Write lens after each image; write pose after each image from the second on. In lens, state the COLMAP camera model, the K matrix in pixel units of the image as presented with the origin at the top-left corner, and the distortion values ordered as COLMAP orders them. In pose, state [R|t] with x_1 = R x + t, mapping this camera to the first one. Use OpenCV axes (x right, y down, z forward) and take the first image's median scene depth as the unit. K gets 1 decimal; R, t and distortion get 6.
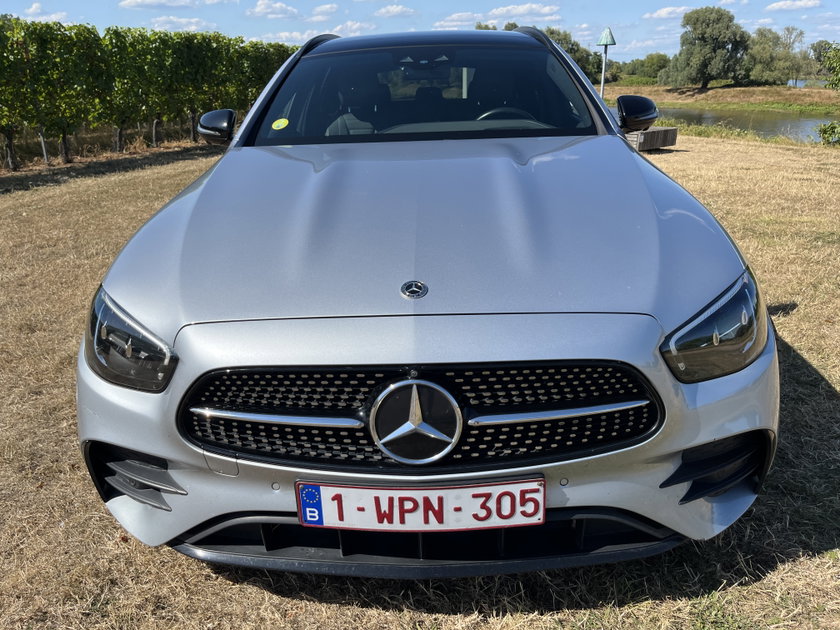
lens RADIAL K [[648.4, 0, 425.7], [0, 648.4, 318.6], [0, 0, 1]] dist [0.044073, -0.064182]
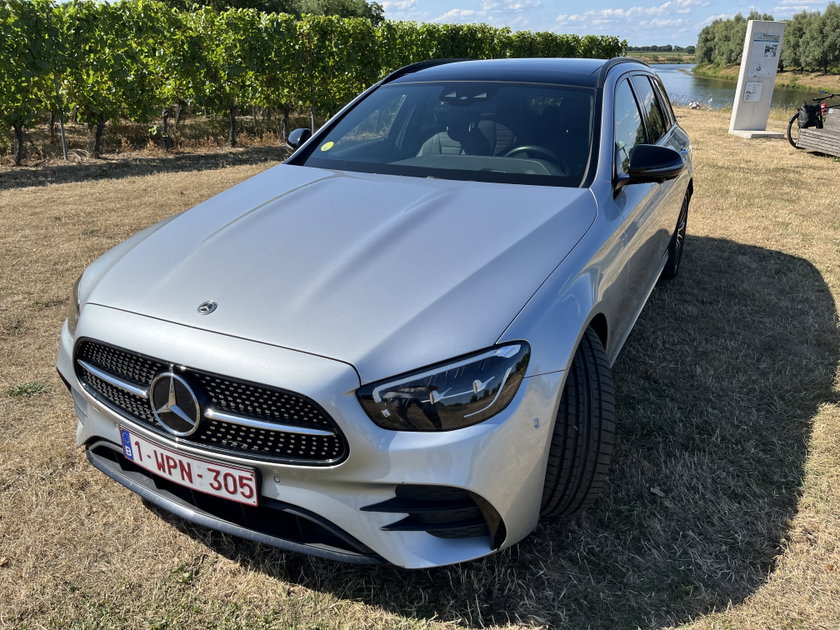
lens RADIAL K [[648.4, 0, 423.4], [0, 648.4, 313.5], [0, 0, 1]] dist [0.044073, -0.064182]
pose [[0.901212, 0.185882, -0.391492, 0.896554], [-0.177191, 0.982432, 0.058570, -0.188530], [0.395501, 0.016585, 0.918316, -0.052805]]
